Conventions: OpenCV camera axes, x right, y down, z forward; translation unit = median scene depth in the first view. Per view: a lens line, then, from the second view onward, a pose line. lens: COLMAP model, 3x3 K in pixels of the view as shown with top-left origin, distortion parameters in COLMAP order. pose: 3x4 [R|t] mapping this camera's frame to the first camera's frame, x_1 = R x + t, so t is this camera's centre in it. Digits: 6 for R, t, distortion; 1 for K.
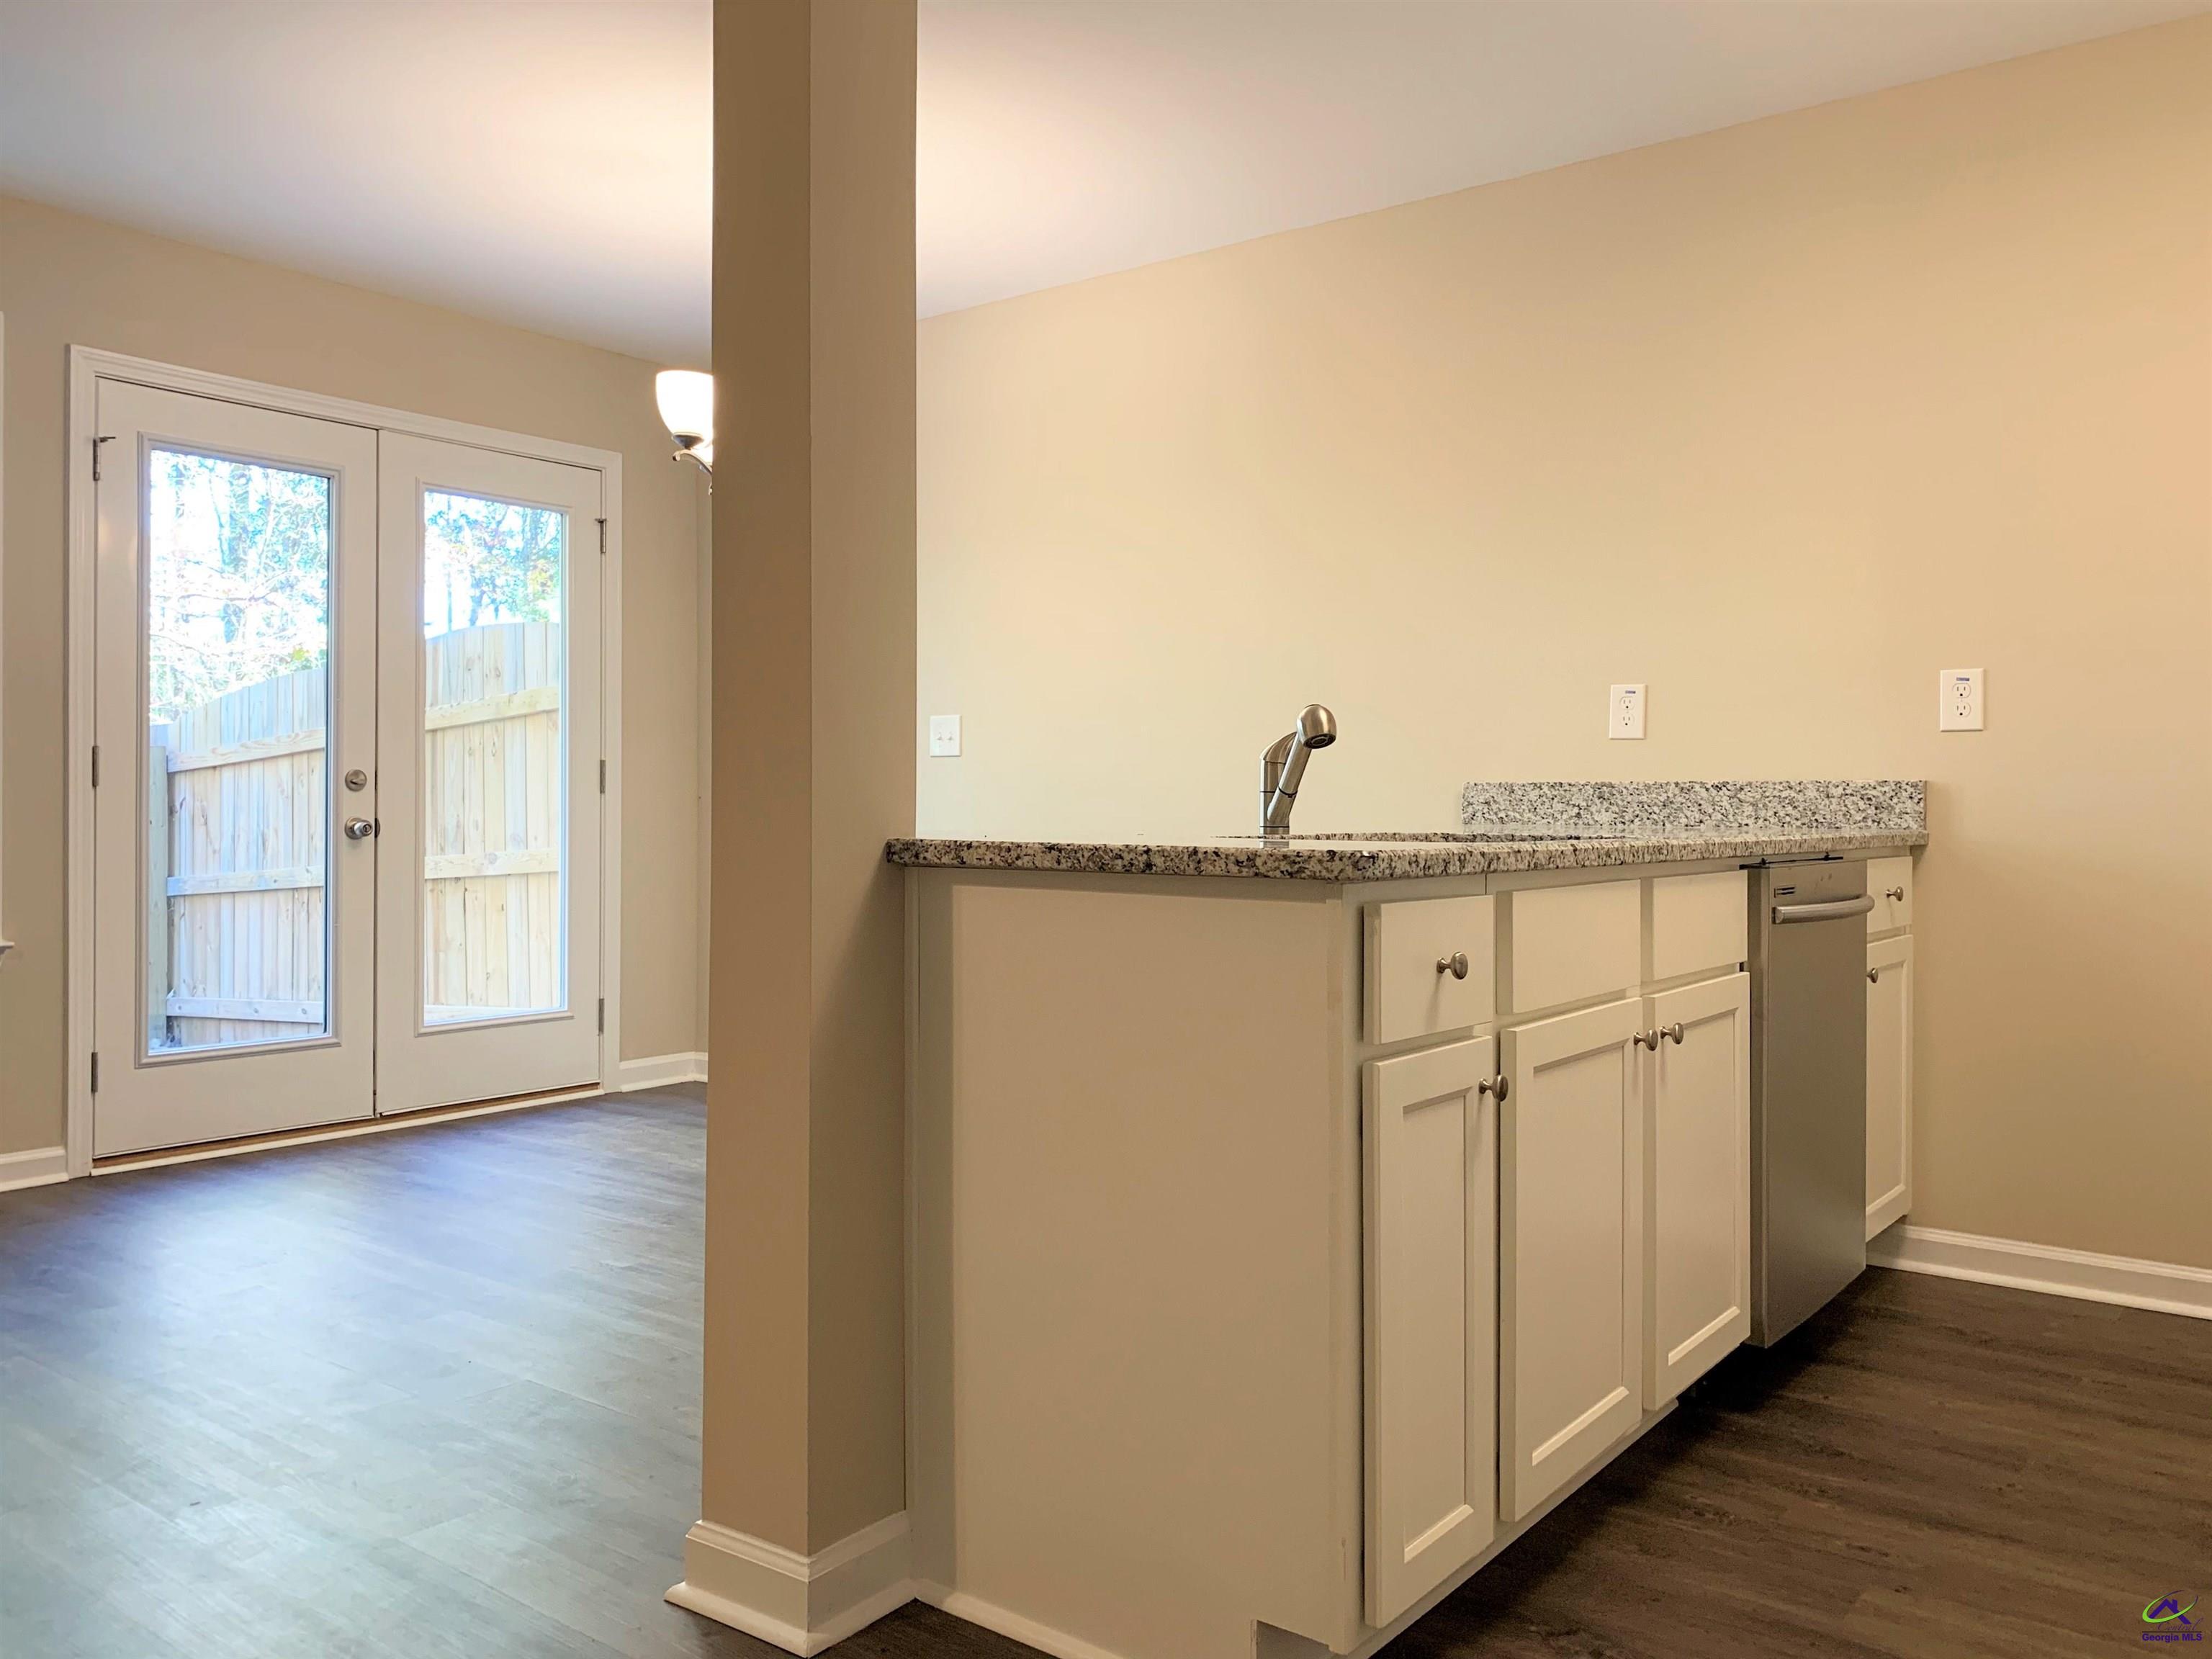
lens RADIAL K [[1714.9, 0, 1086.2], [0, 1714.9, 841.8], [0, 0, 1]] dist [0.039746, -0.033107]
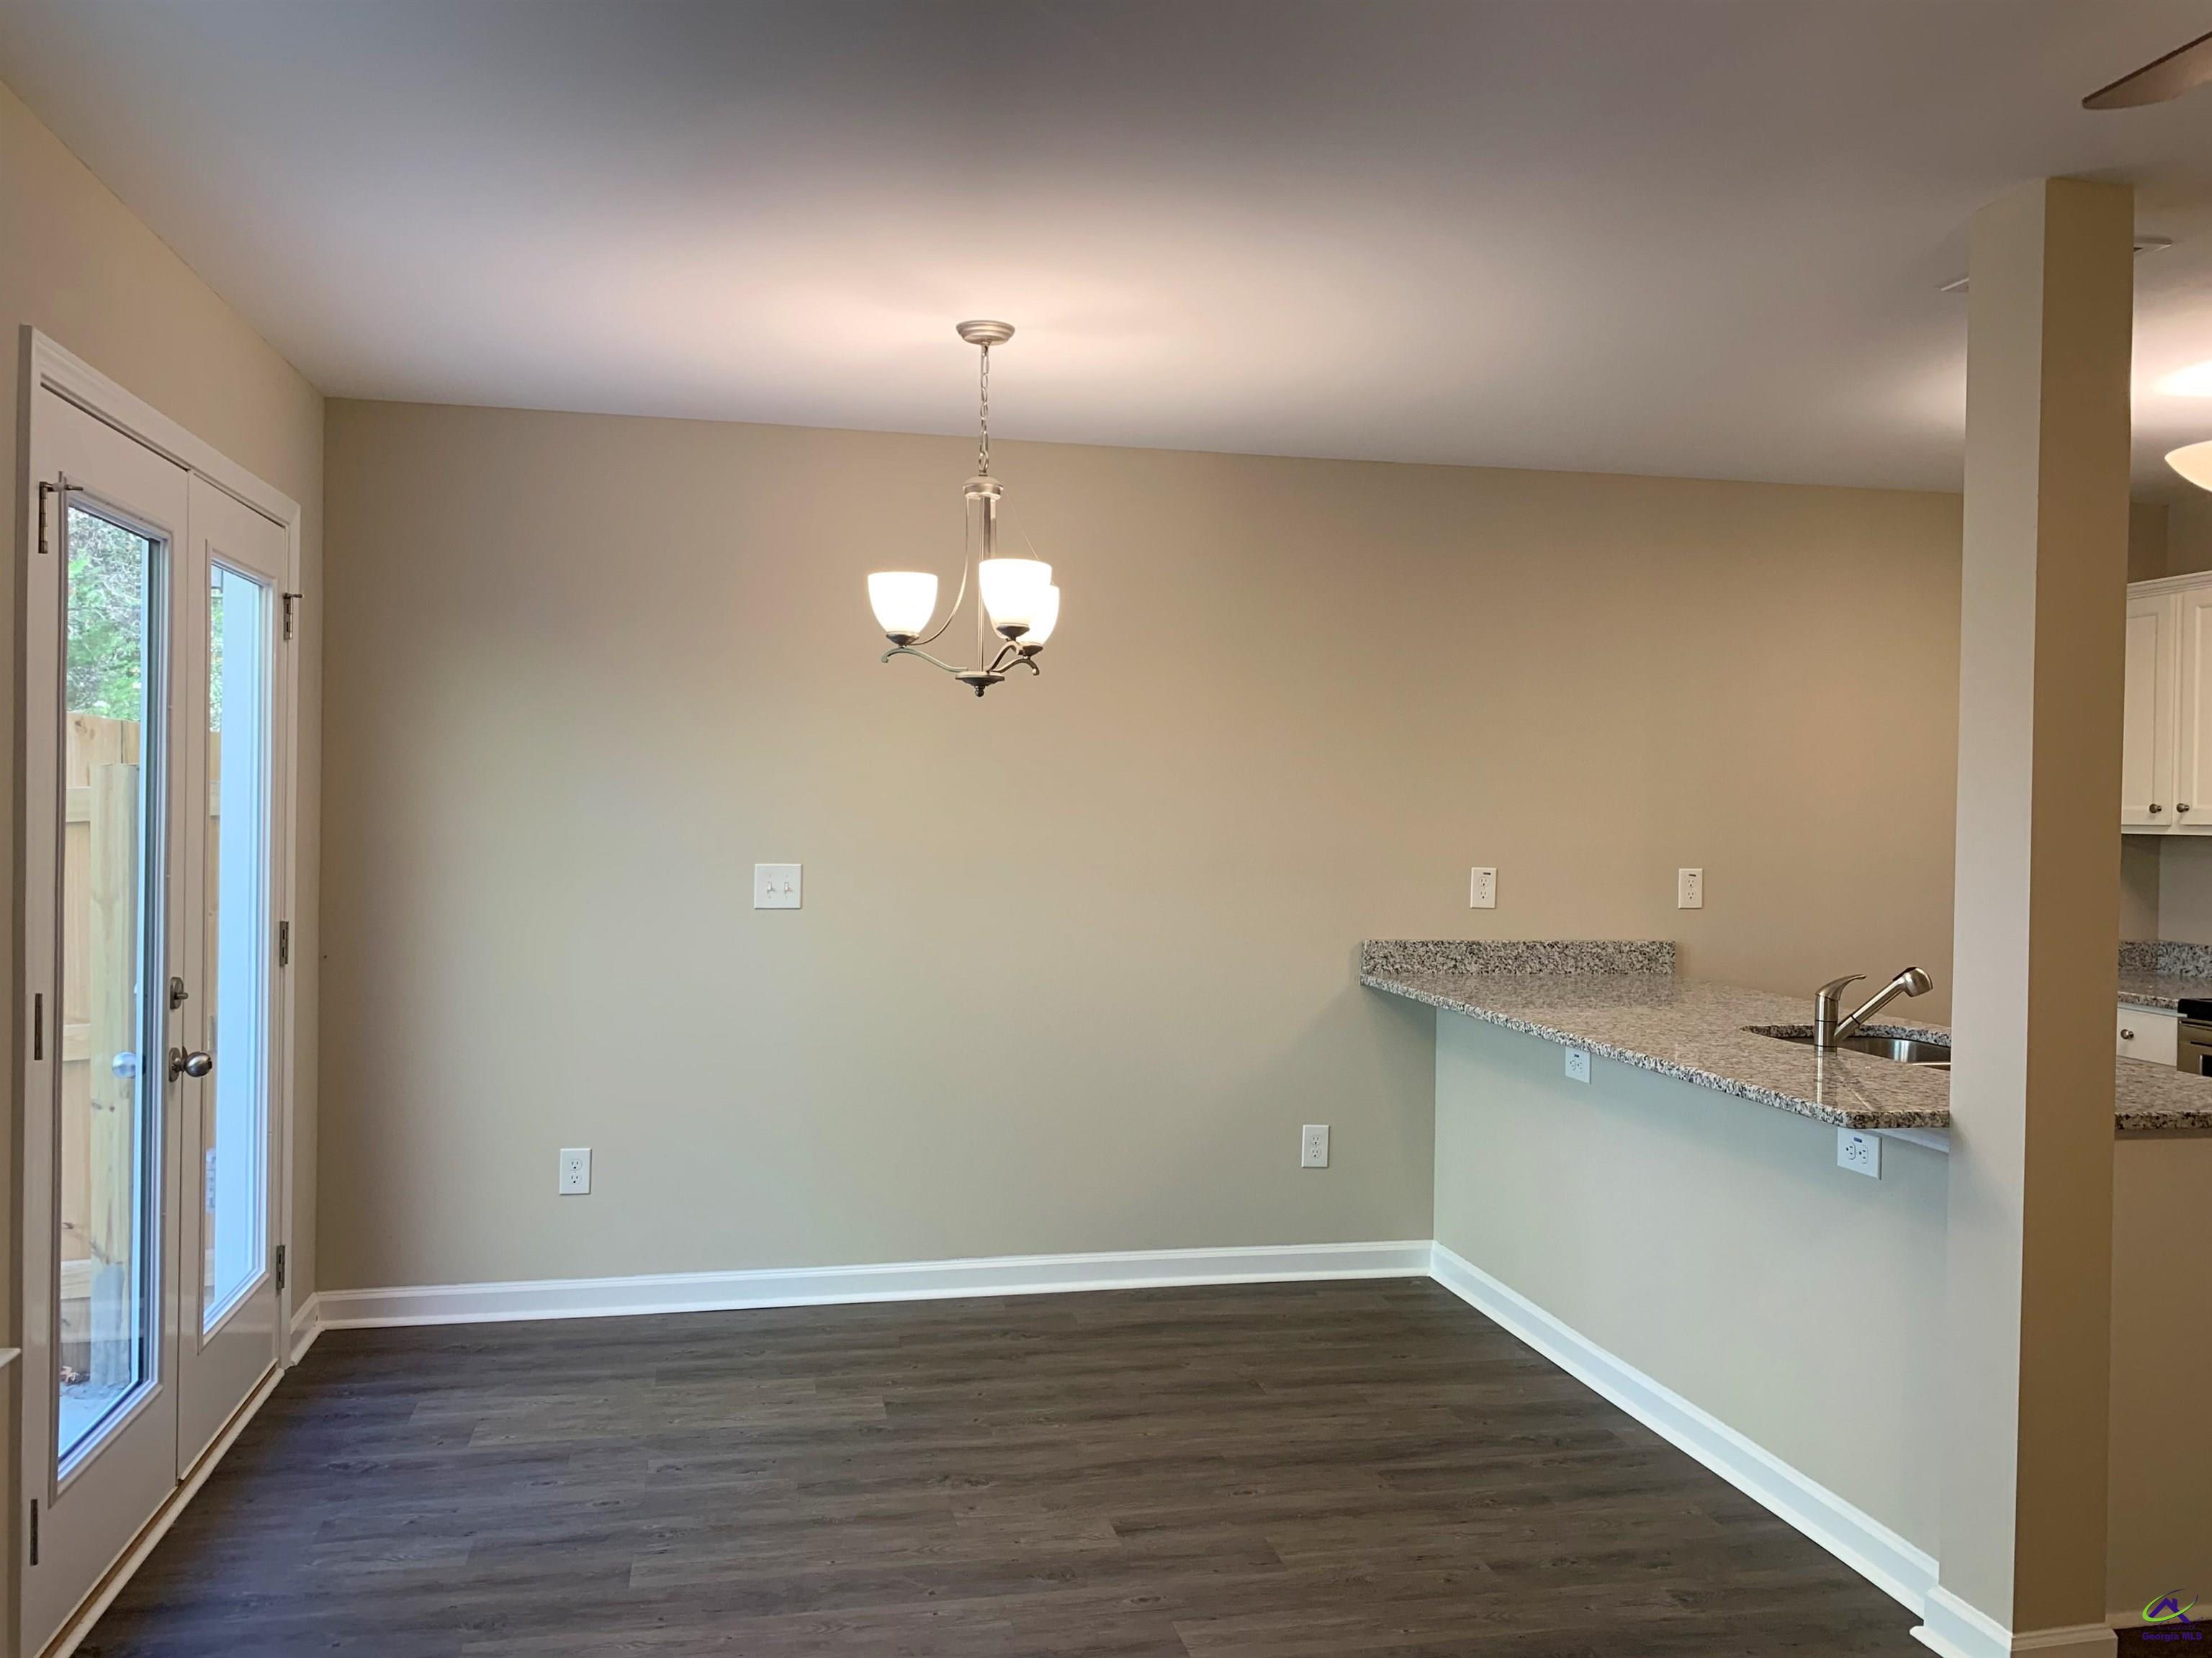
lens RADIAL K [[1714.8, 0, 1125.5], [0, 1714.8, 827.8], [0, 0, 1]] dist [0.039746, -0.033107]
pose [[0.637408, -0.004430, 0.770514, -0.791541], [0.002480, 0.999990, 0.003697, -0.113653], [-0.770522, -0.000445, 0.637413, 0.323722]]
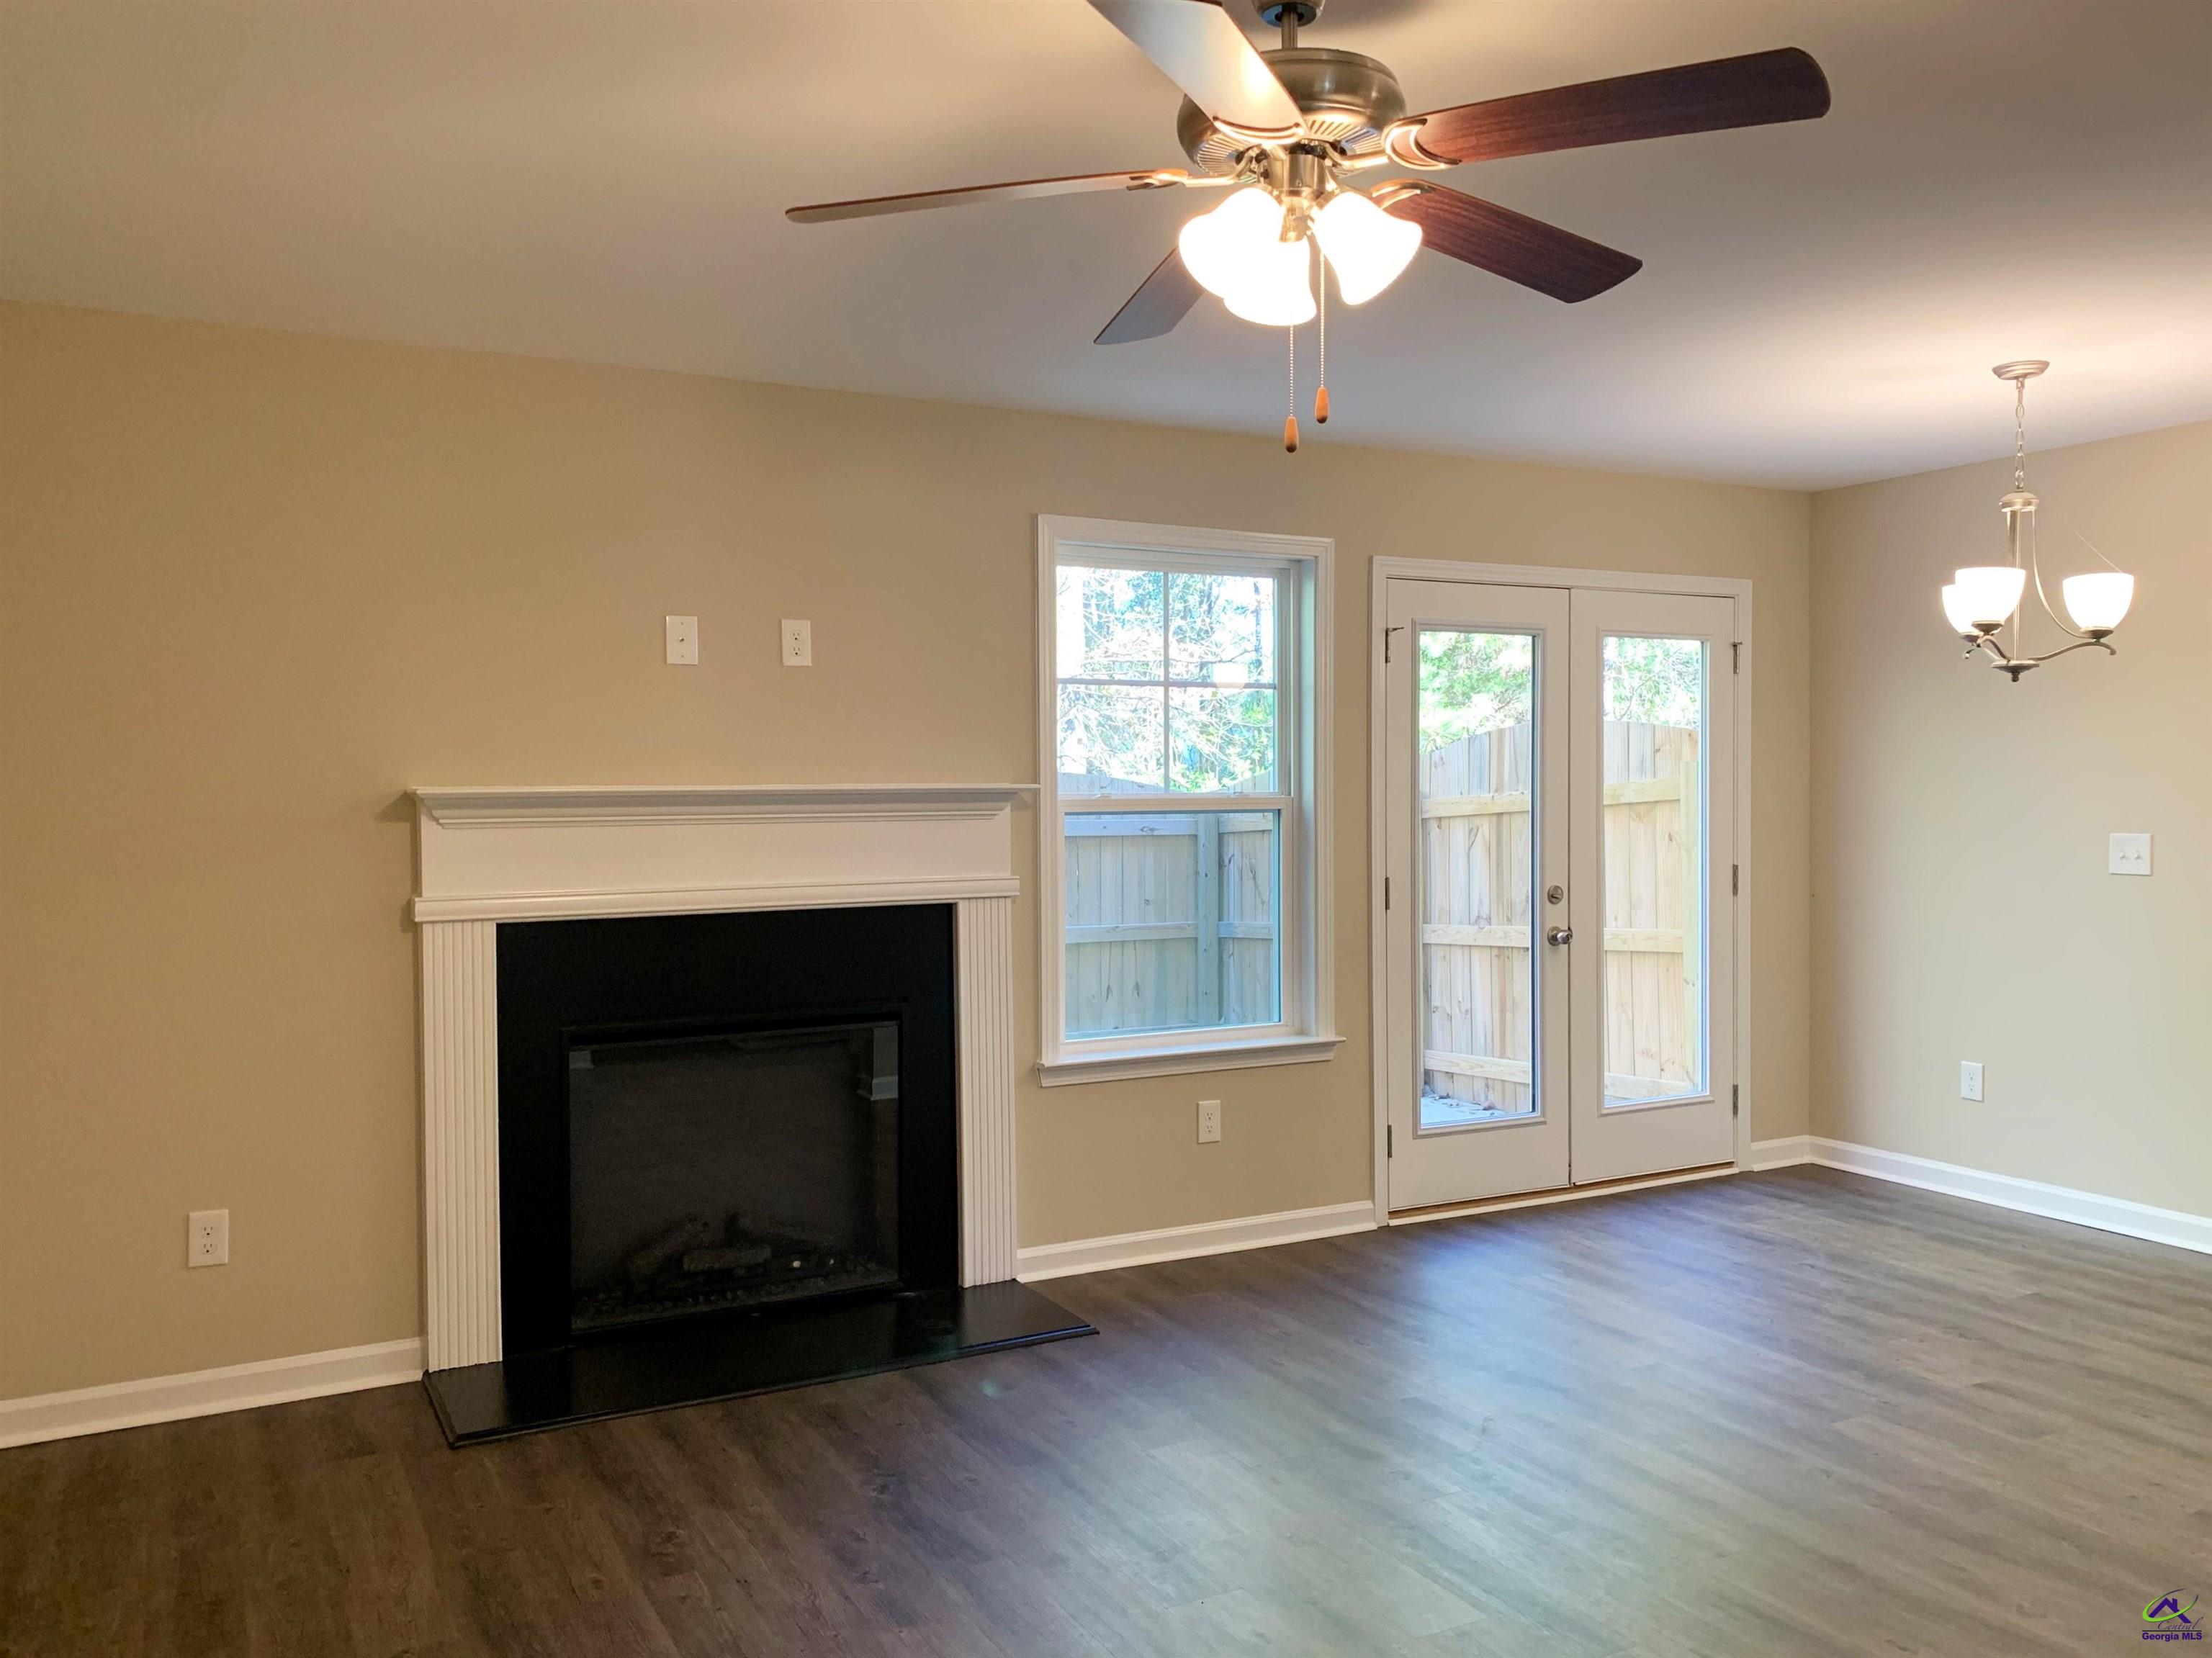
lens RADIAL K [[1714.8, 0, 1094.3], [0, 1714.8, 823.2], [0, 0, 1]] dist [0.039746, -0.033107]
pose [[0.912051, 0.001258, -0.410076, -0.259843], [-0.001204, 0.999999, 0.000391, -0.093962], [0.410076, 0.000137, 0.912051, -0.204599]]
